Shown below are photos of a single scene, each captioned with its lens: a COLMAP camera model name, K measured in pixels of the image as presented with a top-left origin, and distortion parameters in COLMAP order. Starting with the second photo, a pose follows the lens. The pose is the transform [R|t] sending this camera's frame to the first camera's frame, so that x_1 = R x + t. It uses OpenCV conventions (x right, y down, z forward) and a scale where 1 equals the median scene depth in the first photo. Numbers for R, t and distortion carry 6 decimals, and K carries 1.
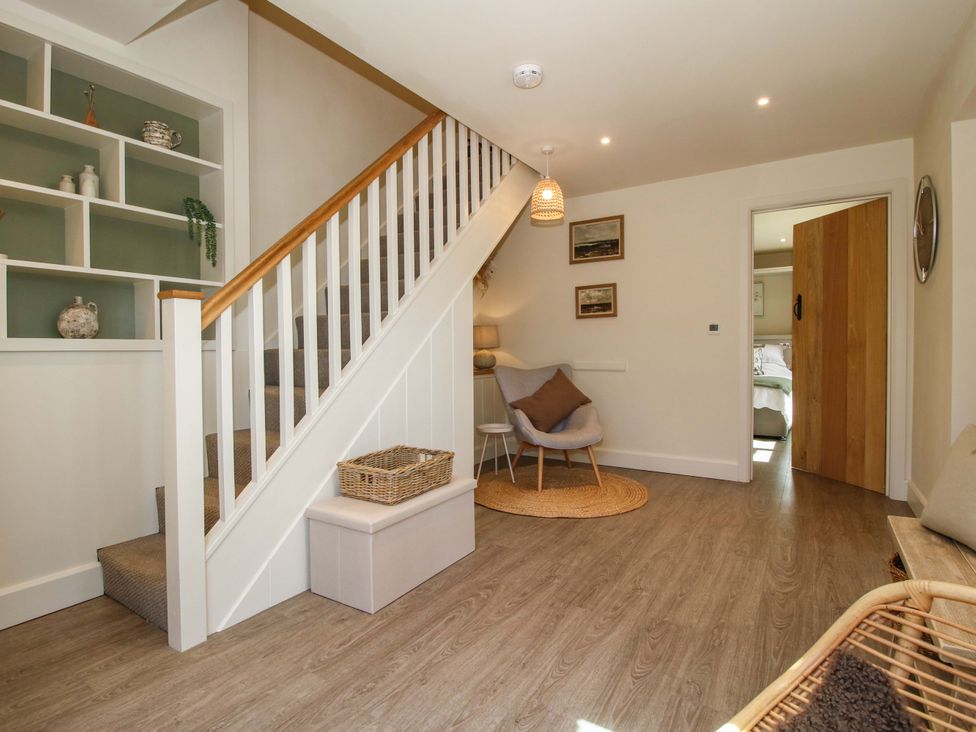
lens RADIAL K [[508.7, 0, 482.3], [0, 508.7, 362.2], [0, 0, 1]] dist [0.000525, -0.014301]
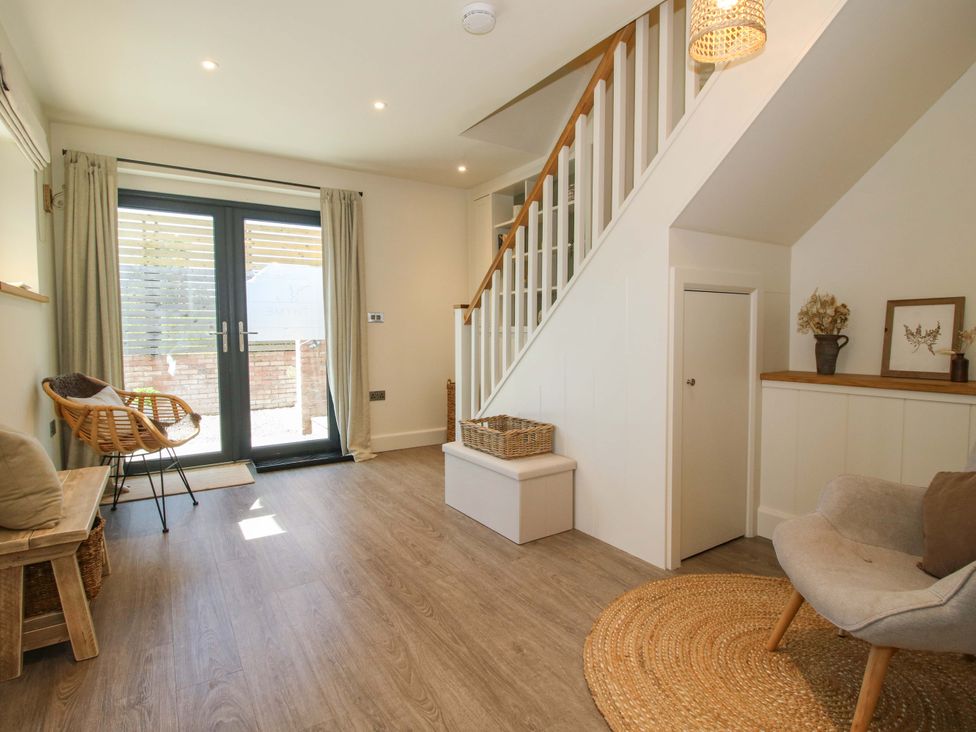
lens RADIAL K [[508.7, 0, 480.4], [0, 508.7, 361.4], [0, 0, 1]] dist [0.000525, -0.014301]
pose [[-0.418332, 0.064887, -0.905973, 0.833160], [-0.011890, 0.996968, 0.076894, -0.045804], [0.908216, 0.042939, -0.416292, 1.275444]]
